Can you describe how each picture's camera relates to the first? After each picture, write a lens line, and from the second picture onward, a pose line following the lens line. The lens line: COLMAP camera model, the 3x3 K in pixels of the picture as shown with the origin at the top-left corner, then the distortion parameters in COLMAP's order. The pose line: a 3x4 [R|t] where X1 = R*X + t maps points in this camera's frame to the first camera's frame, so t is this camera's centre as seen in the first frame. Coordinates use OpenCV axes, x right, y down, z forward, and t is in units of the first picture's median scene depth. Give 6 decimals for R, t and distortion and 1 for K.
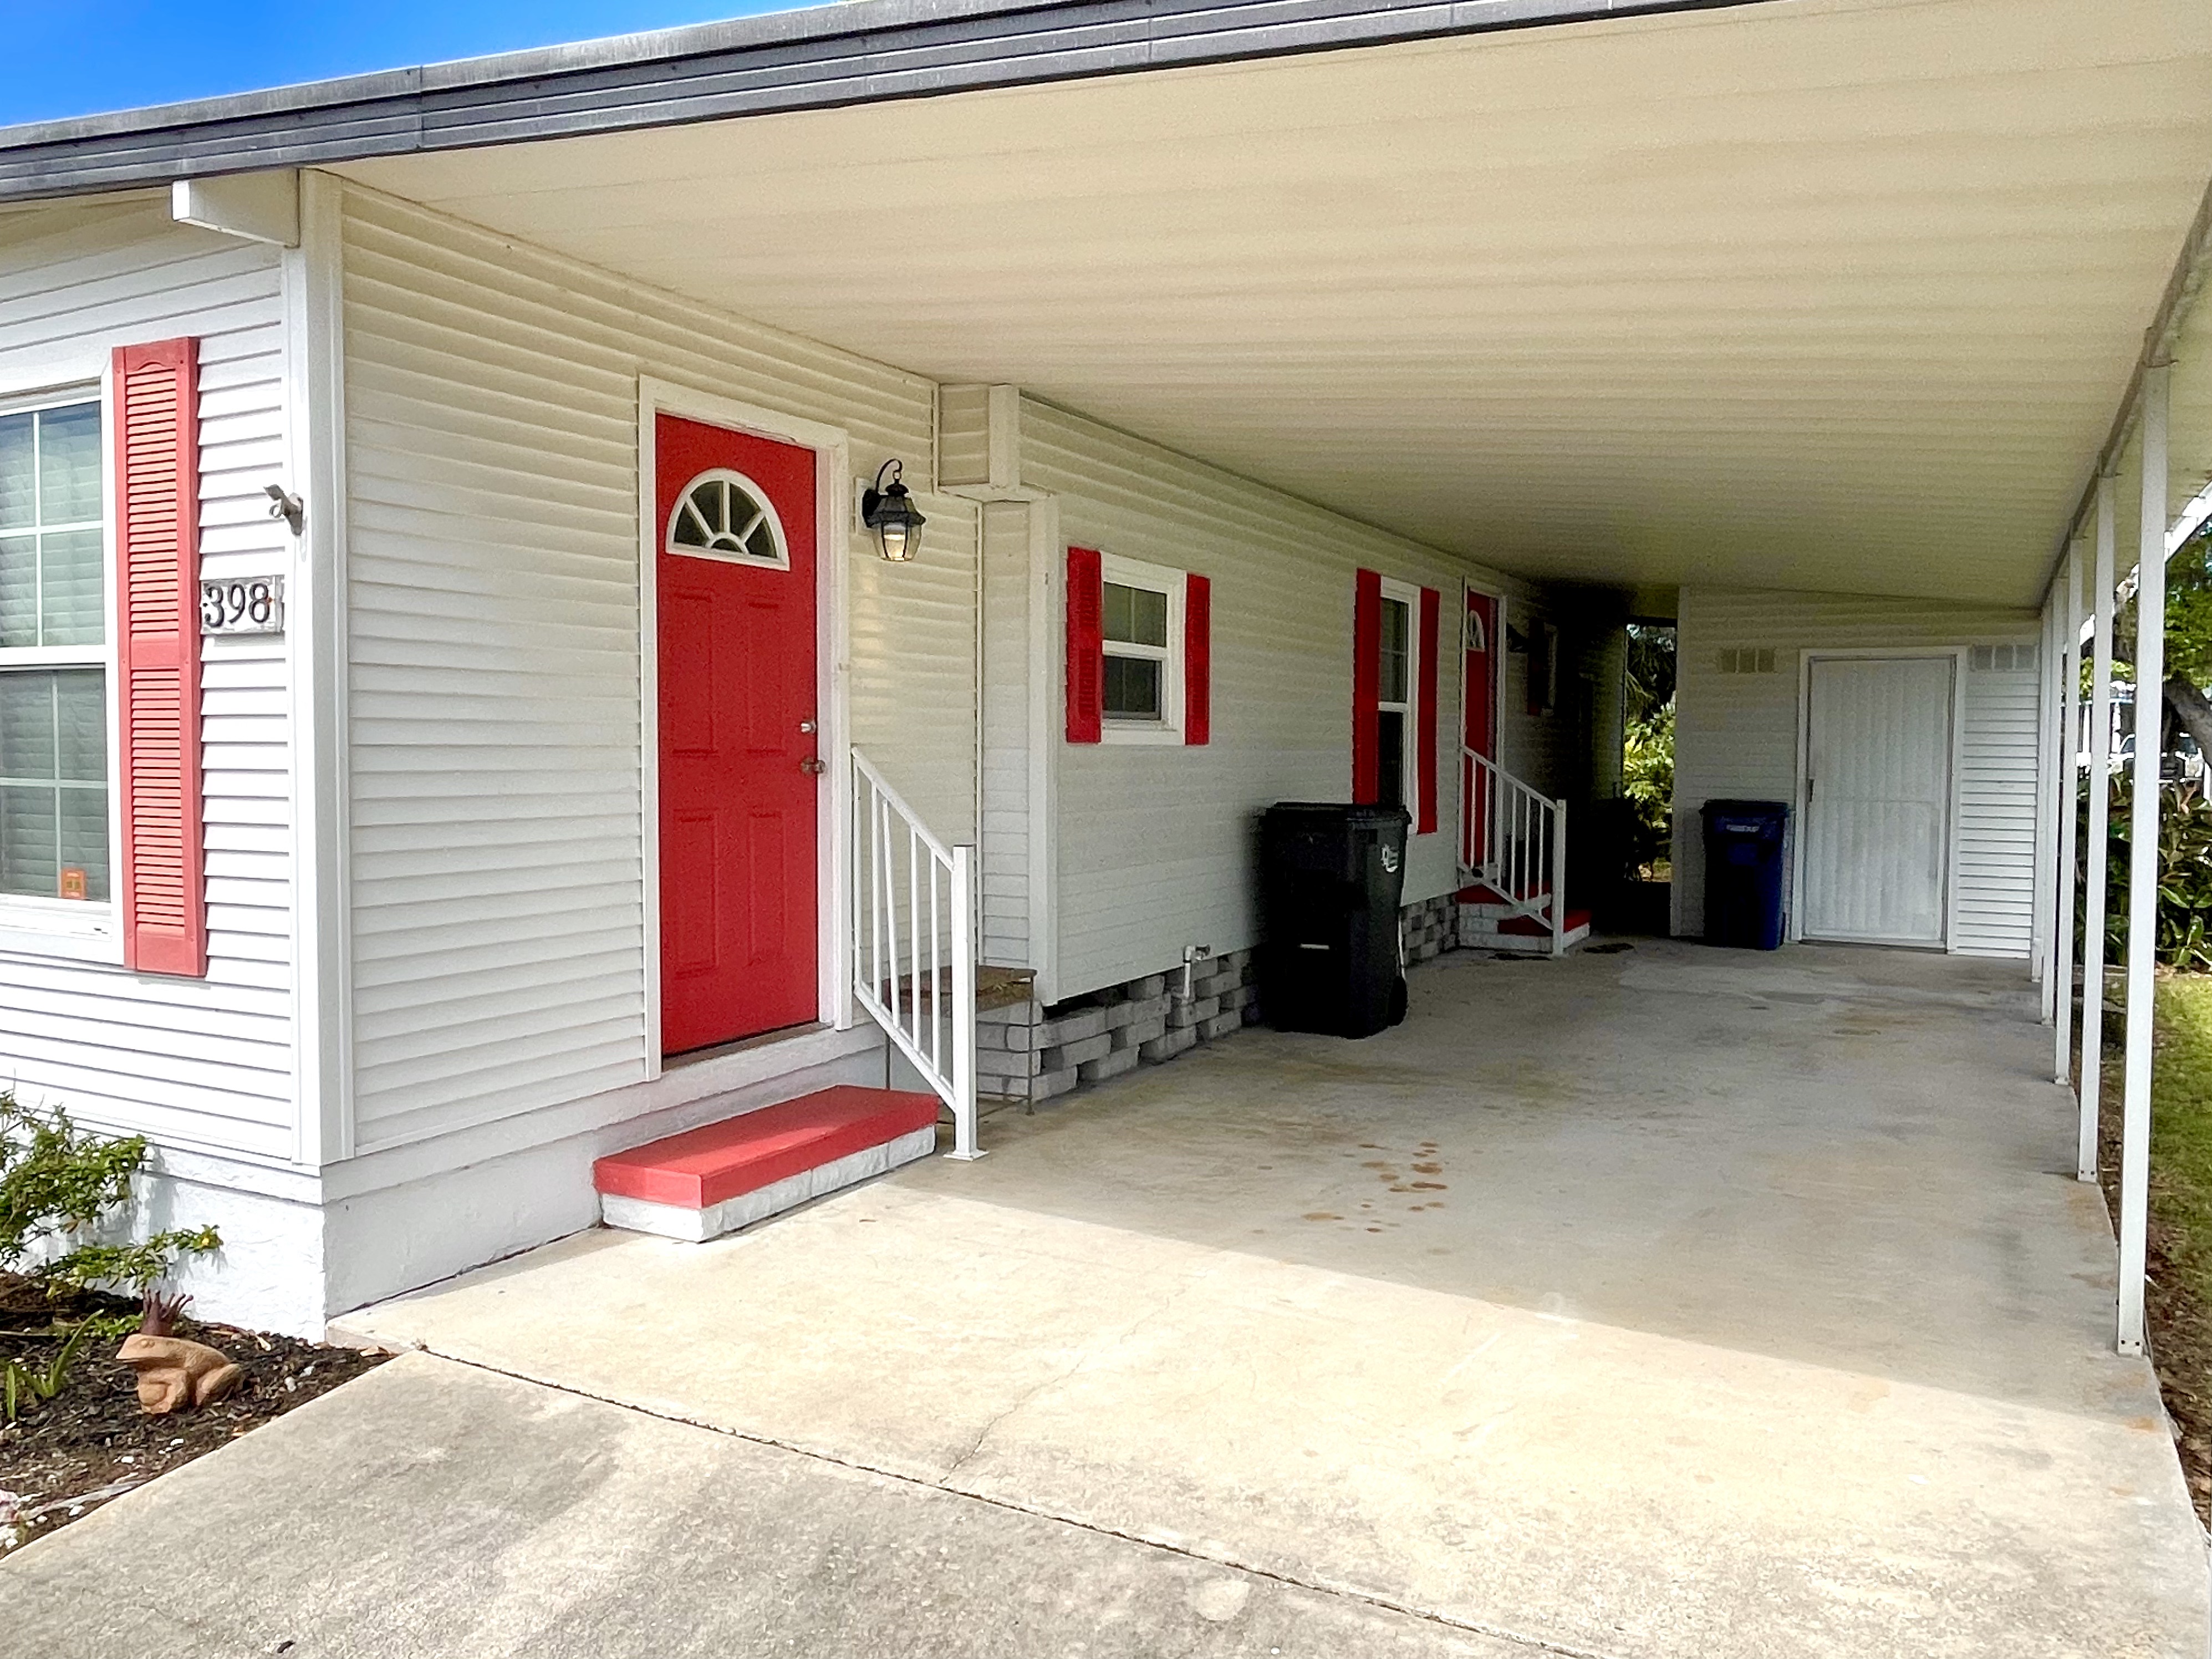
lens RADIAL K [[1647.6, 0, 1075.7], [0, 1647.6, 835.1], [0, 0, 1]] dist [0.018099, -0.004267]
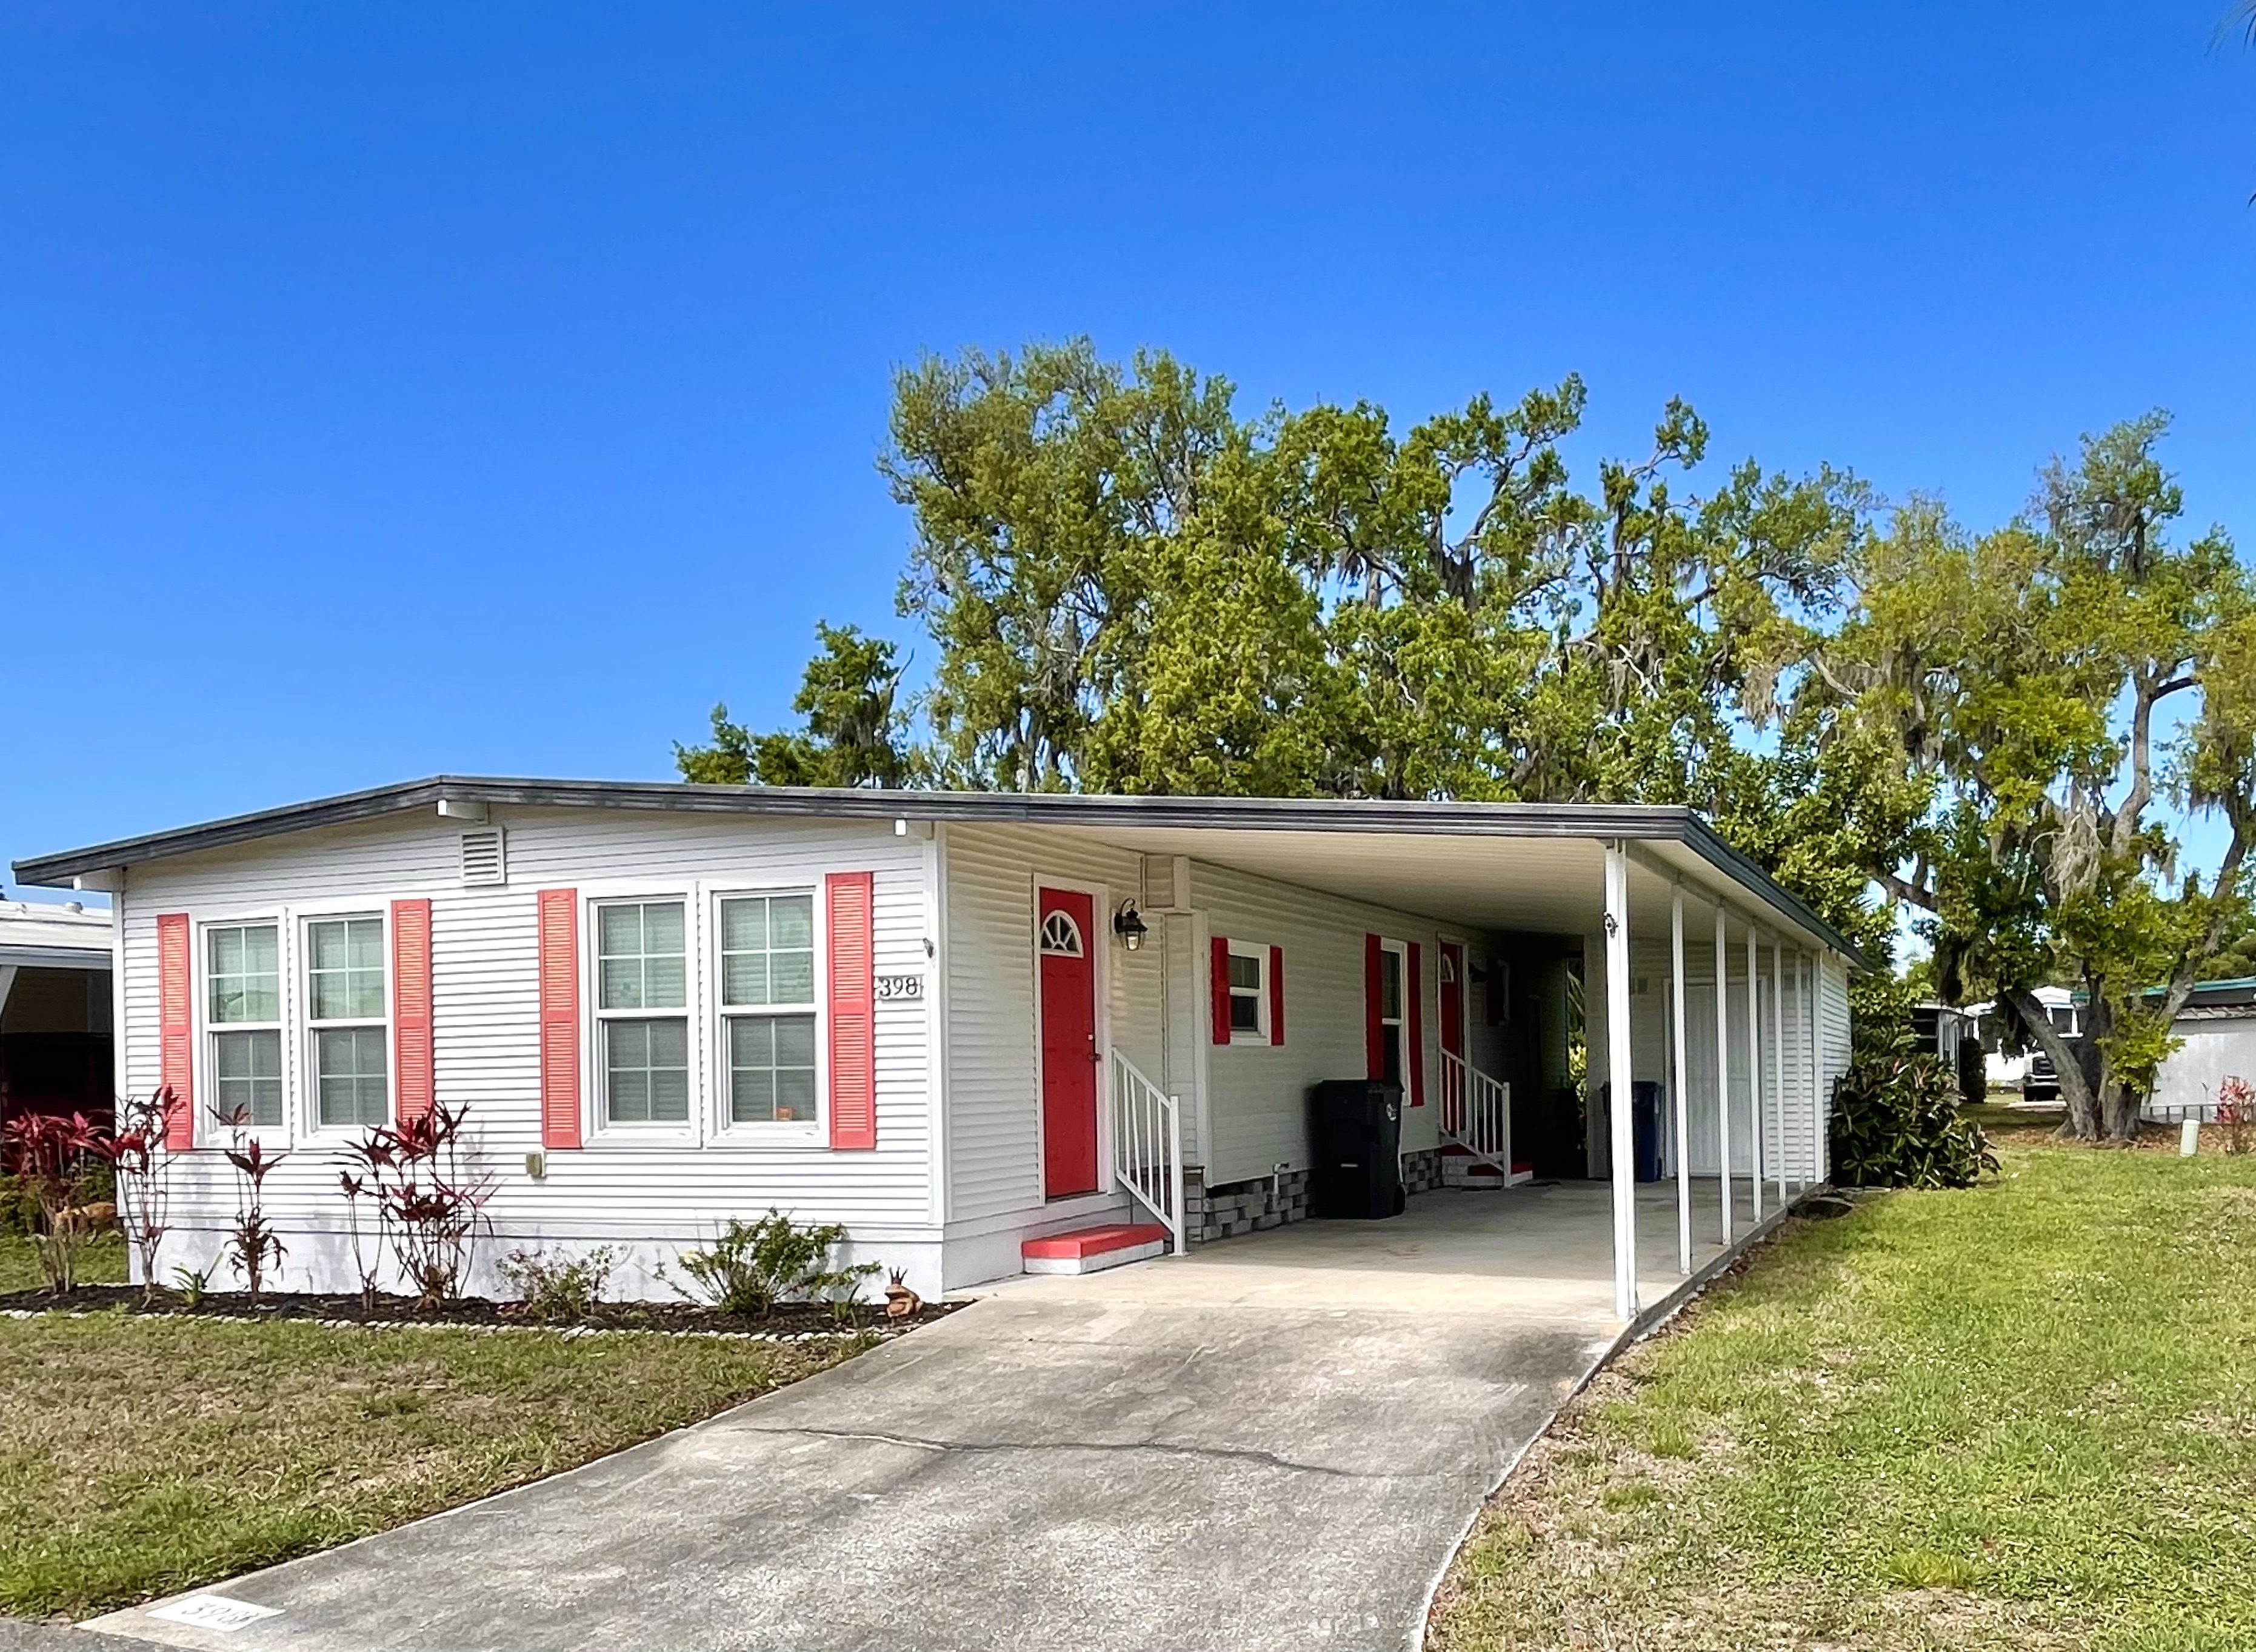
lens RADIAL K [[1800.4, 0, 1340.6], [0, 1800.4, 1065.3], [0, 0, 1]] dist [0.017133, -0.013915]
pose [[0.987584, -0.022555, 0.155465, -0.183928], [0.031351, 0.998029, -0.054363, 0.083009], [-0.153932, 0.058562, 0.986345, -1.021373]]
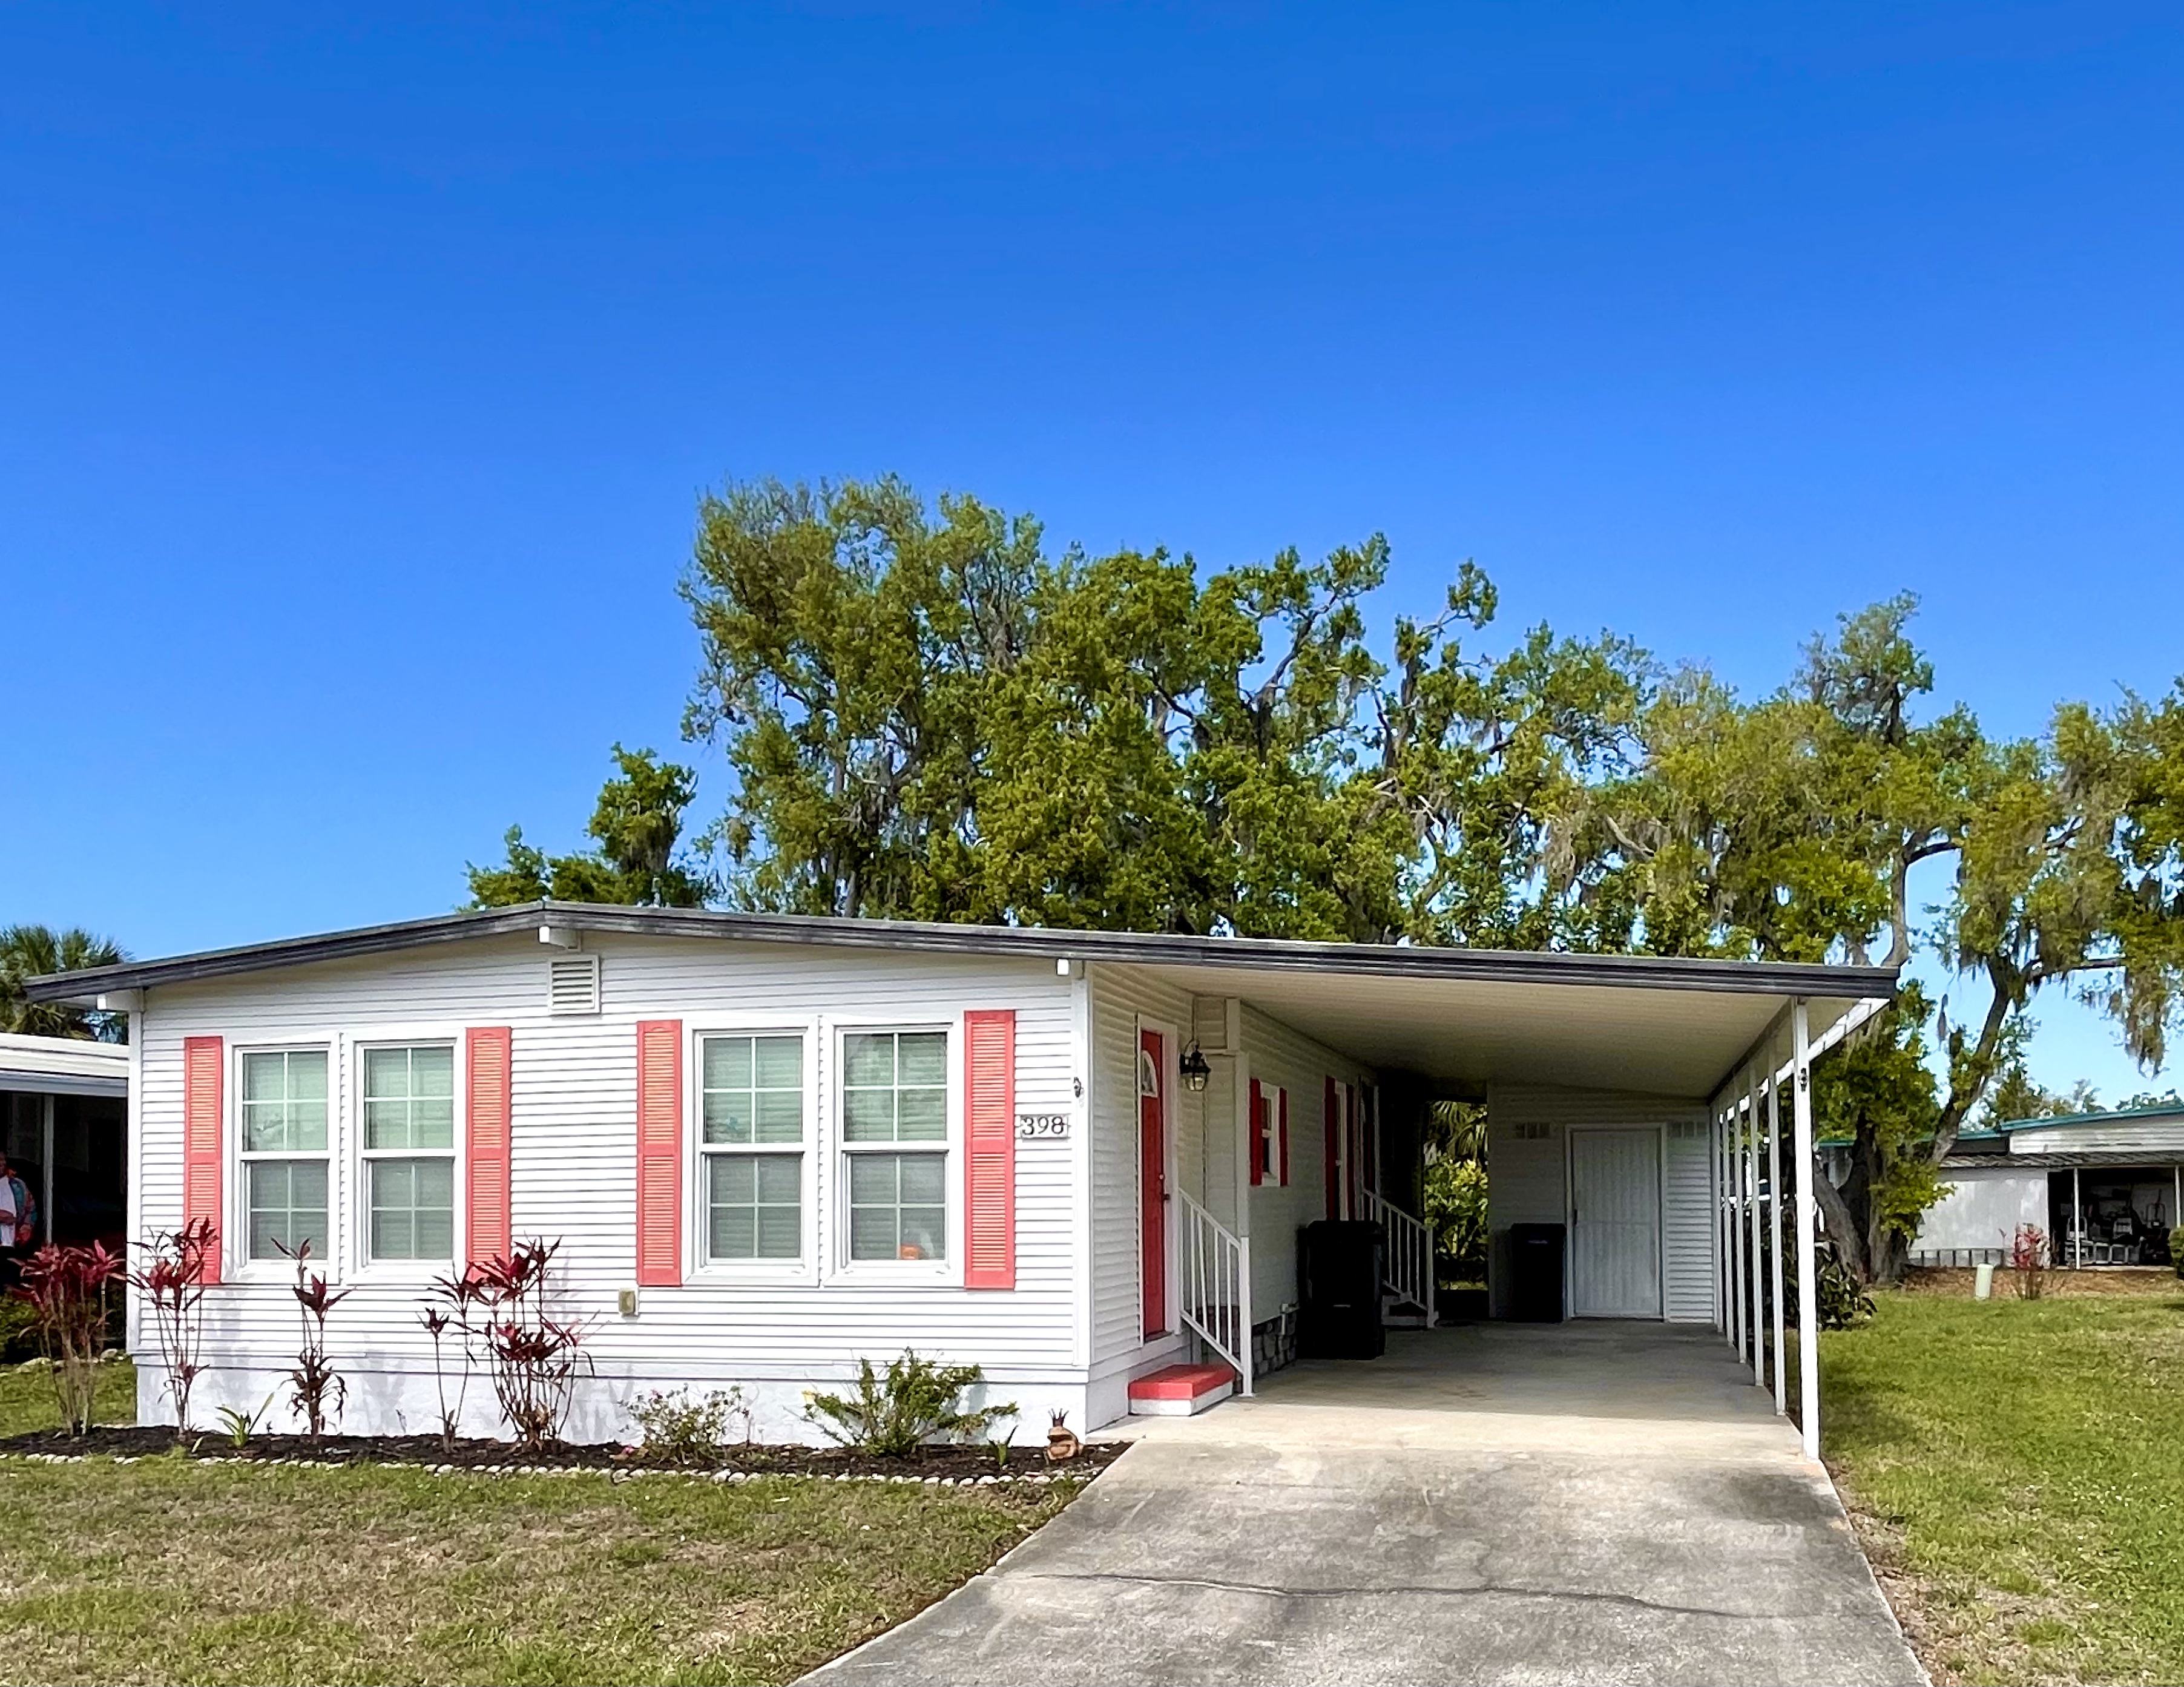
lens RADIAL K [[1803.1, 0, 1179.0], [0, 1803.1, 1130.7], [0, 0, 1]] dist [0.006320, -0.006356]
pose [[0.967088, -0.001772, 0.254435, -0.617327], [0.025503, 0.995615, -0.090000, 0.064608], [-0.253160, 0.093527, 0.962893, -0.949667]]
